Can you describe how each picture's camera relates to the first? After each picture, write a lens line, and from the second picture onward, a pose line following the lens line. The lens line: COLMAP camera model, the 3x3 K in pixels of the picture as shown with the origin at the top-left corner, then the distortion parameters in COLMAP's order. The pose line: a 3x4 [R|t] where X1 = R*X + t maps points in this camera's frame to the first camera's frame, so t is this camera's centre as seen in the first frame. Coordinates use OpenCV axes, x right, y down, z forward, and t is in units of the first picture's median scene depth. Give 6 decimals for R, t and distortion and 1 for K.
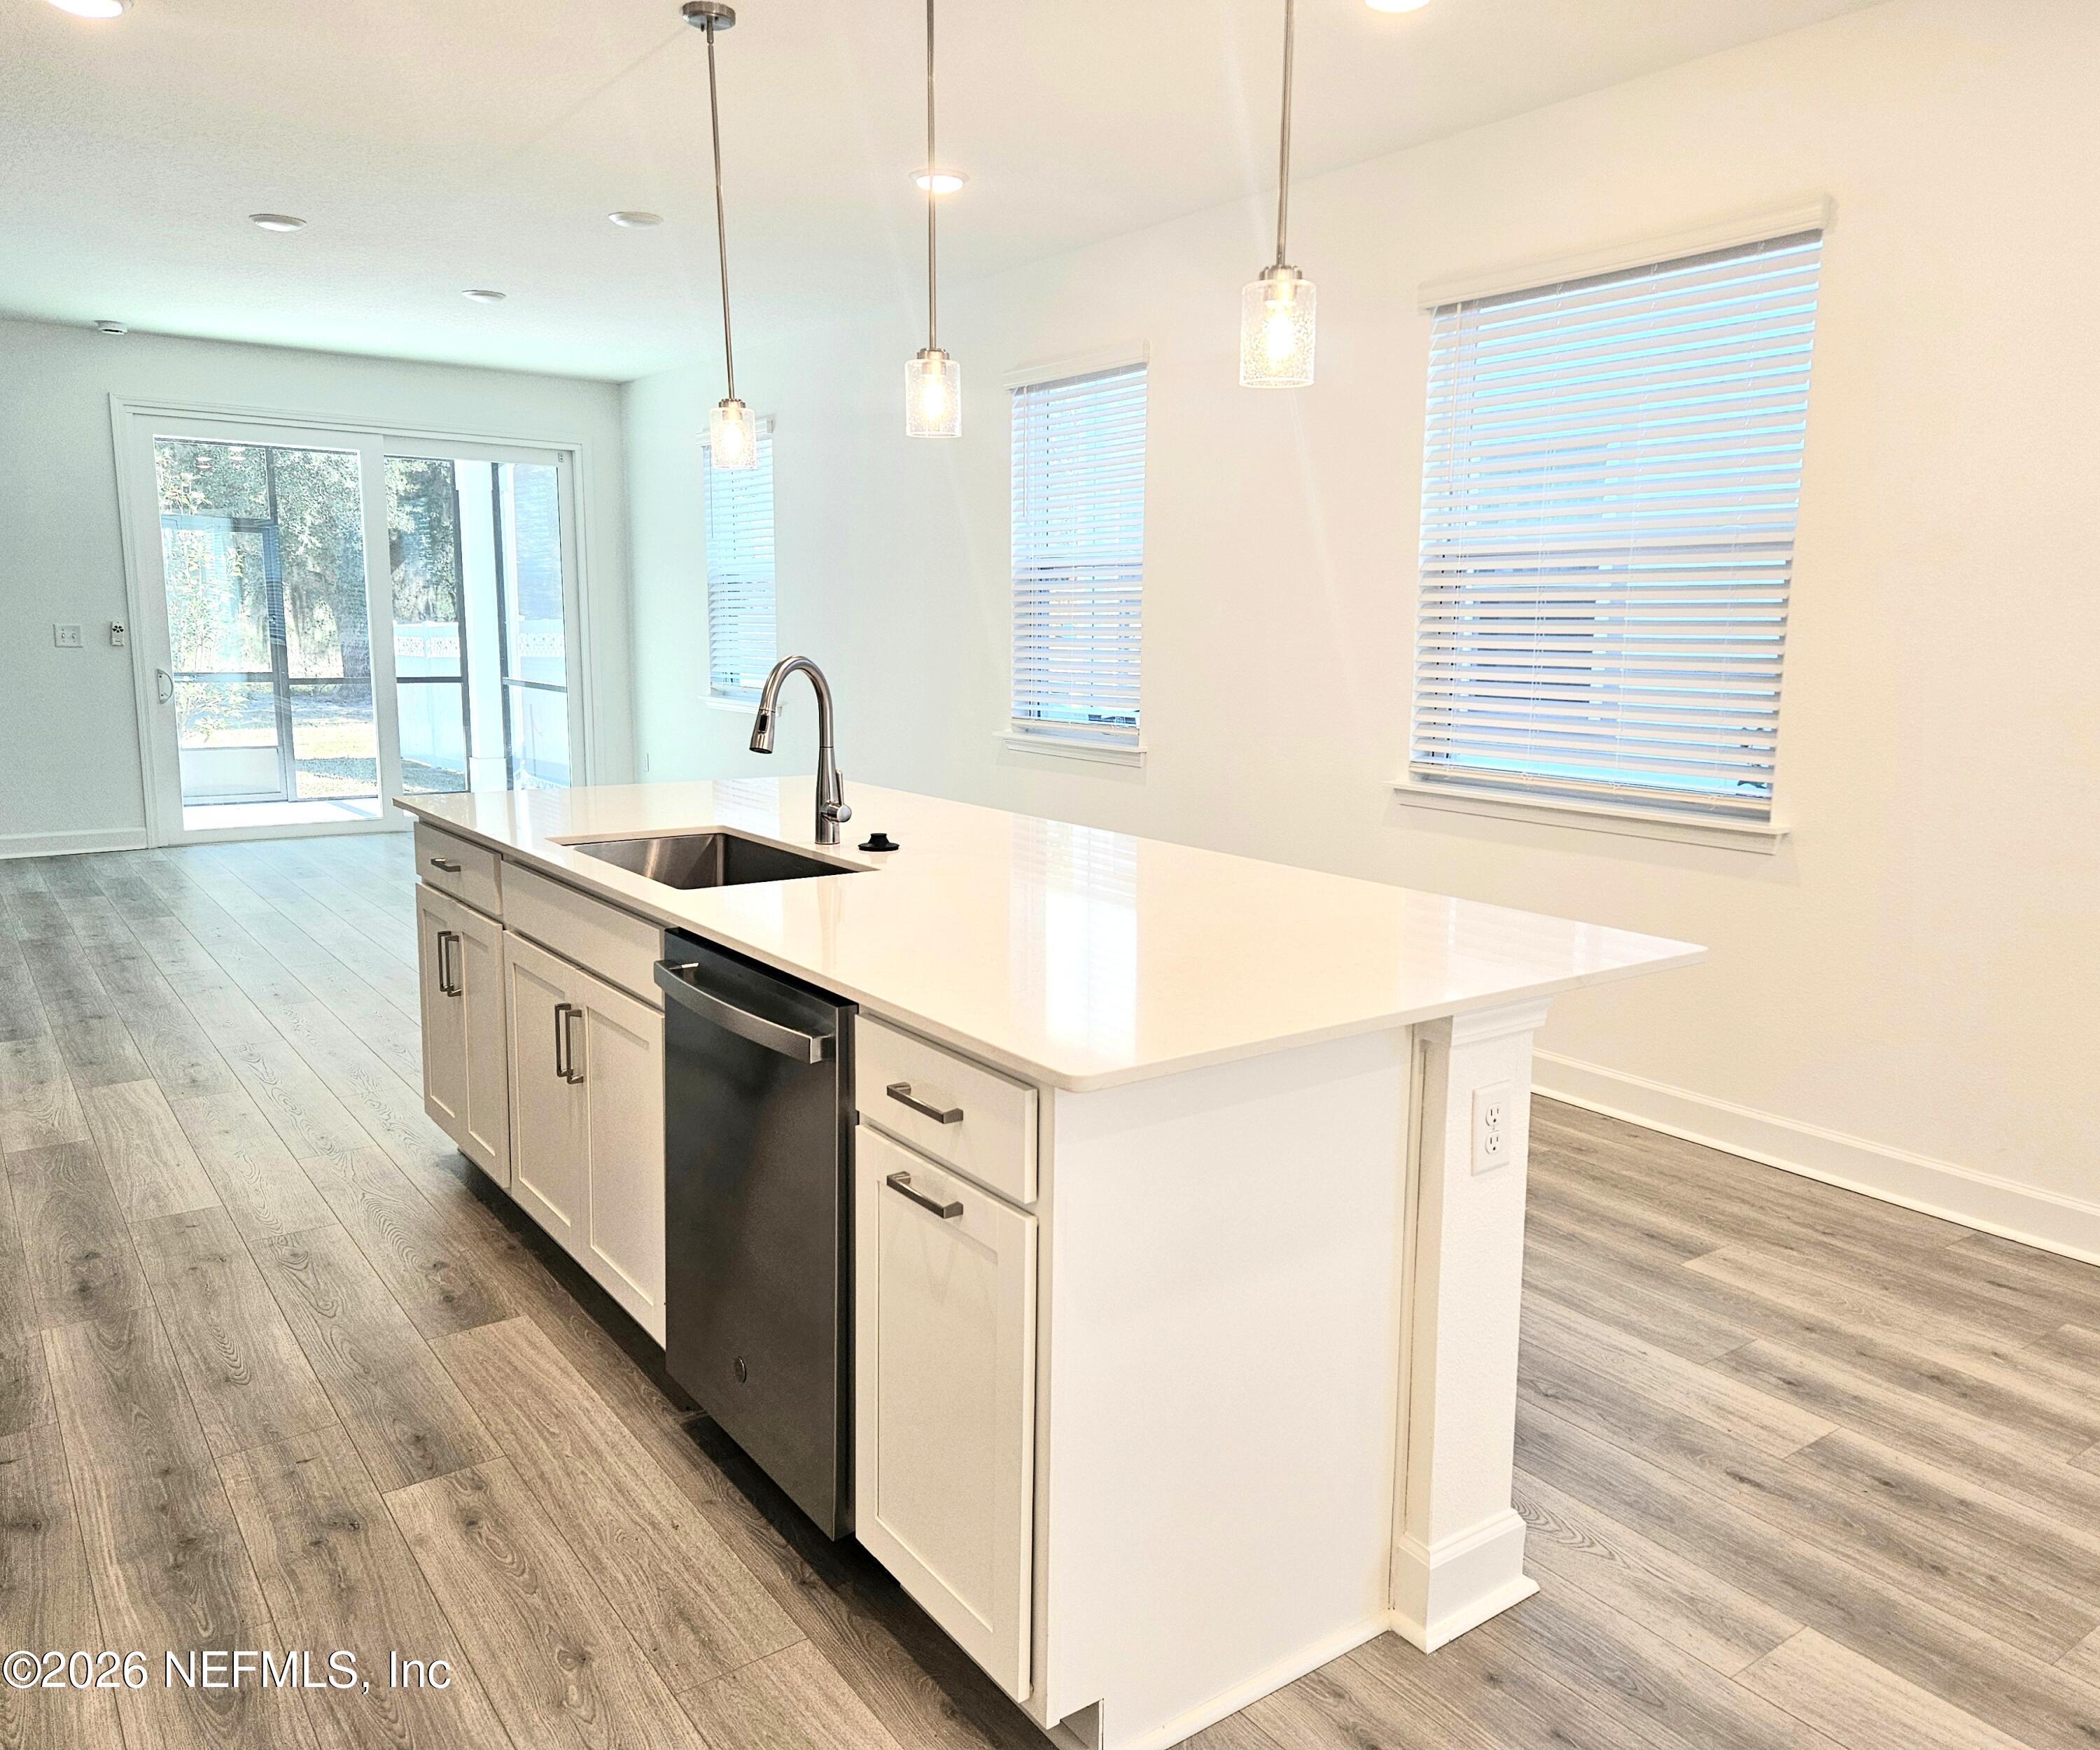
lens RADIAL K [[1557.6, 0, 1050.0], [0, 1557.6, 875.0], [0, 0, 1]] dist [0.067030, -0.000304]
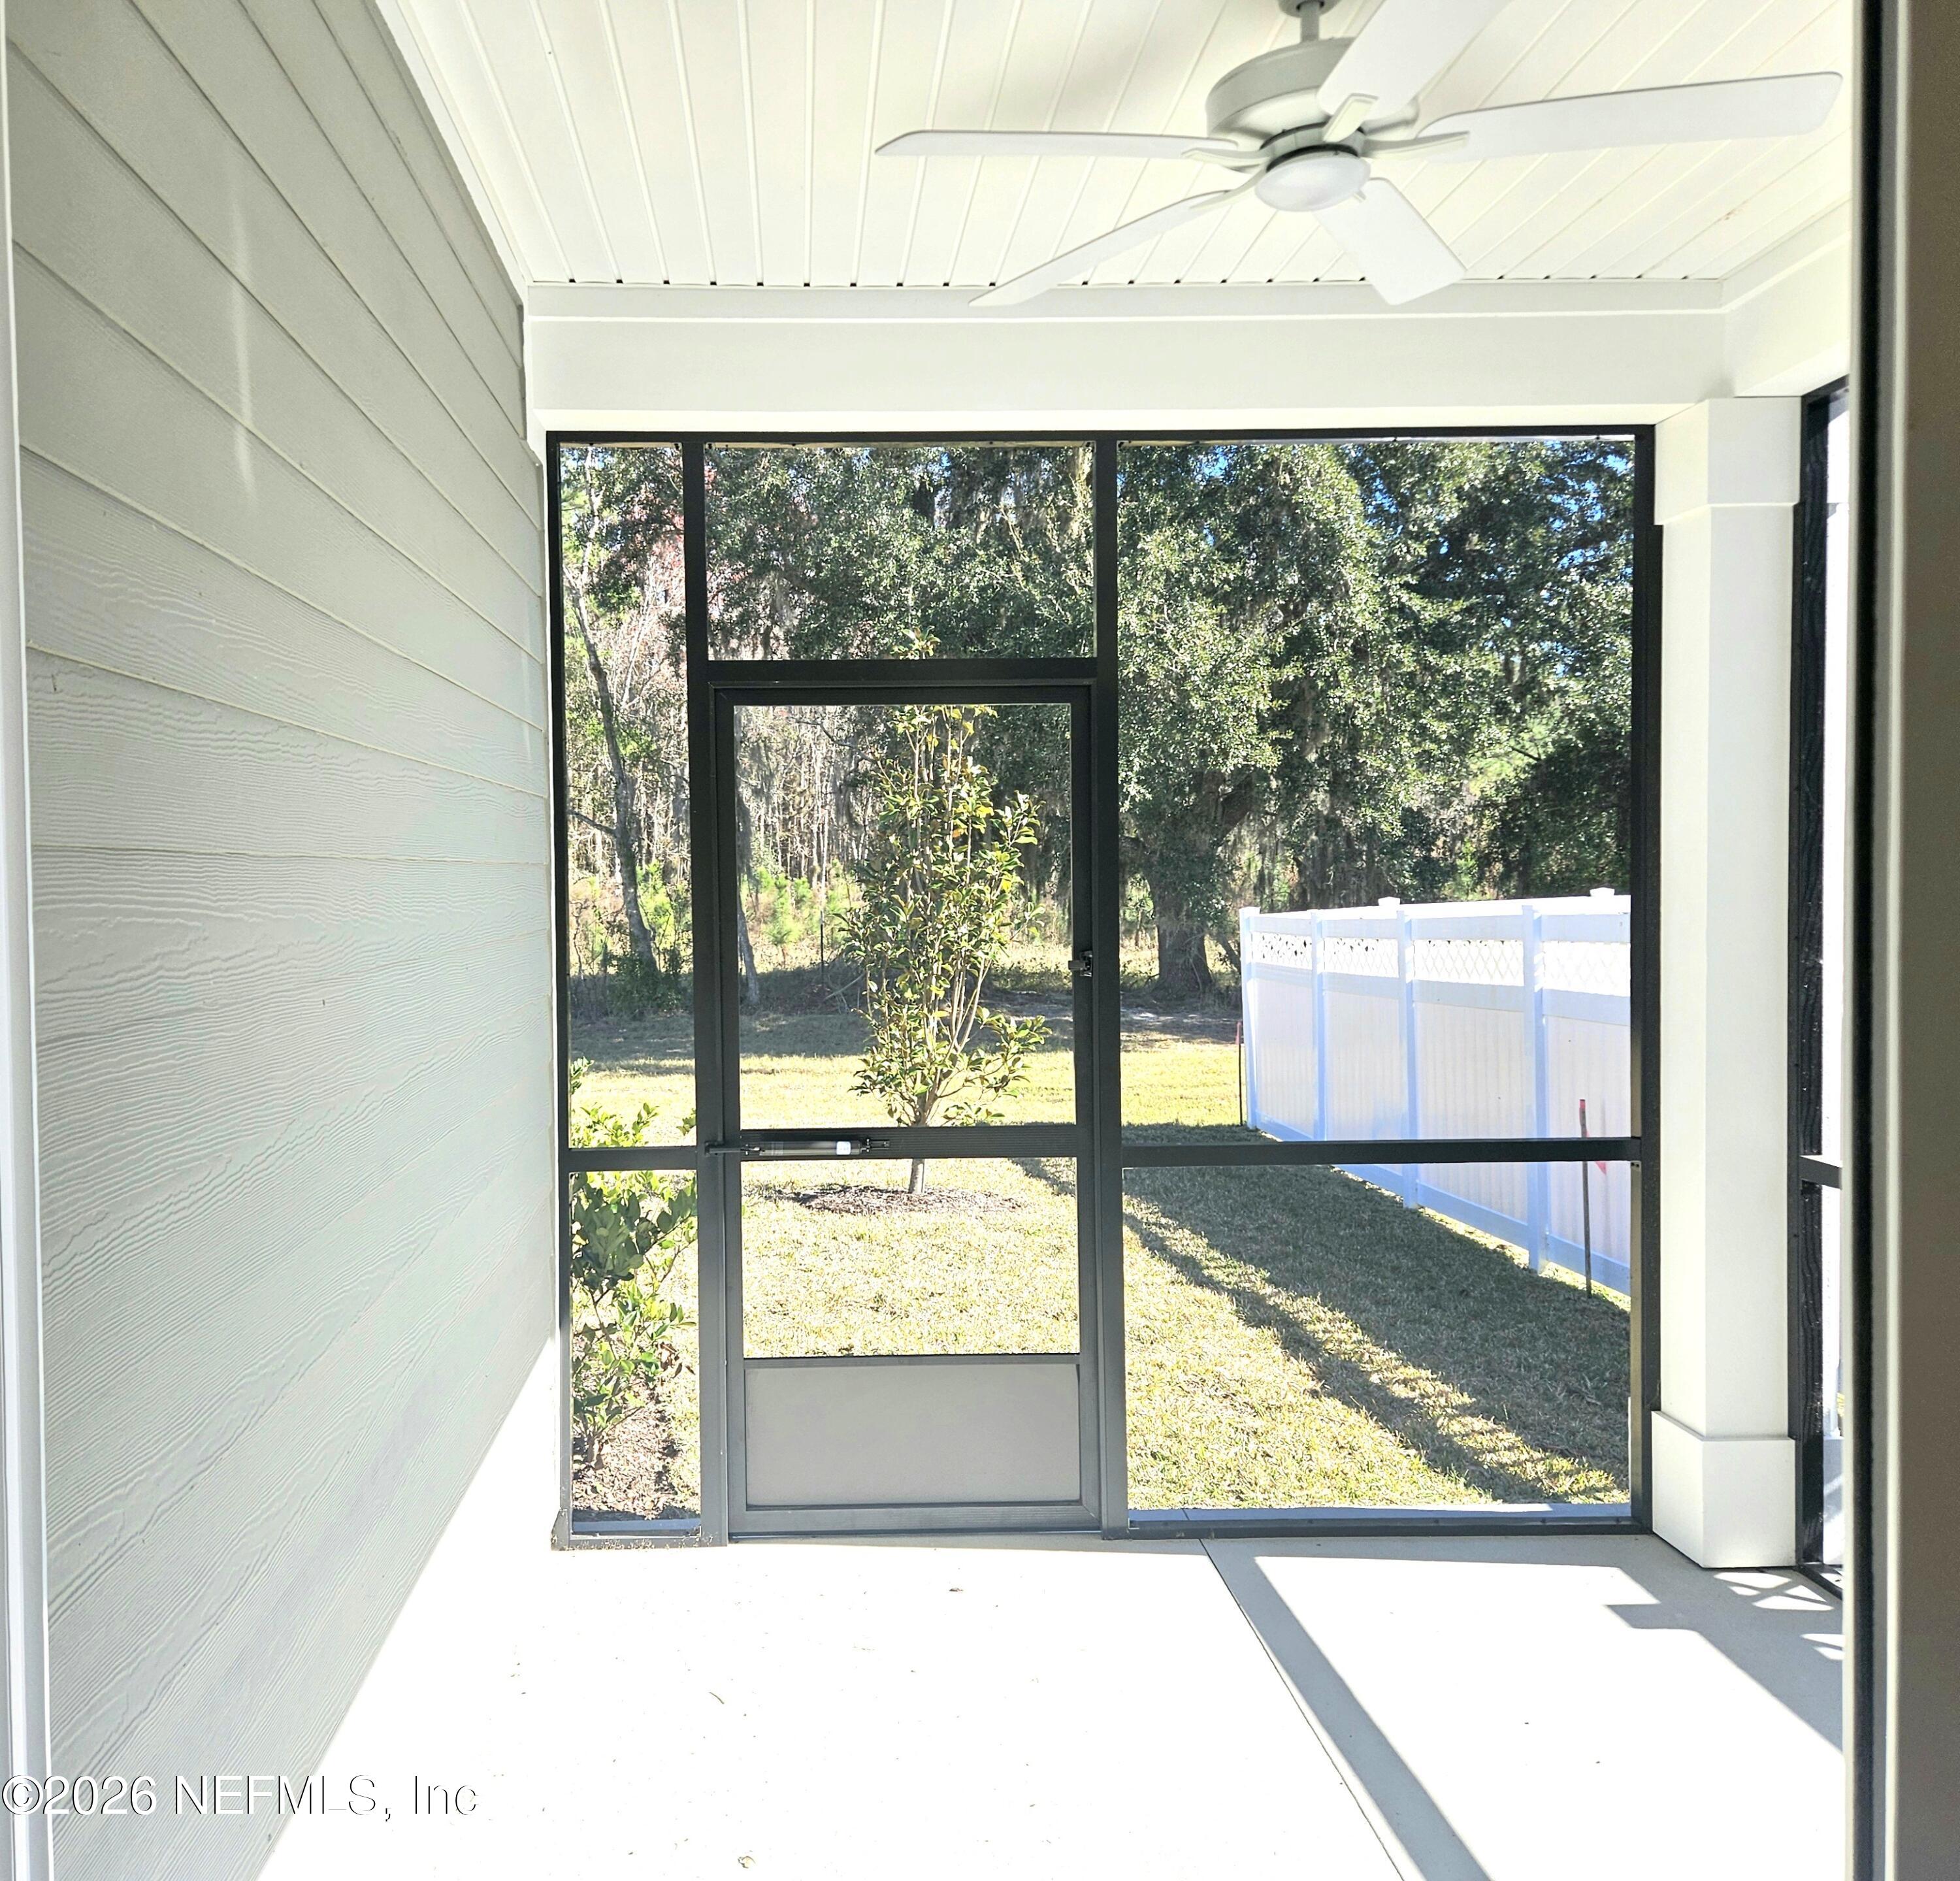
lens RADIAL K [[1652.9, 0, 980.0], [0, 1652.9, 940.5], [0, 0, 1]] dist [0.001084, 0.000245]
pose [[0.872293, -0.001587, -0.488982, -0.176322], [-0.058912, 0.992370, -0.108313, -0.065505], [0.485423, 0.123288, 0.865543, 0.356750]]
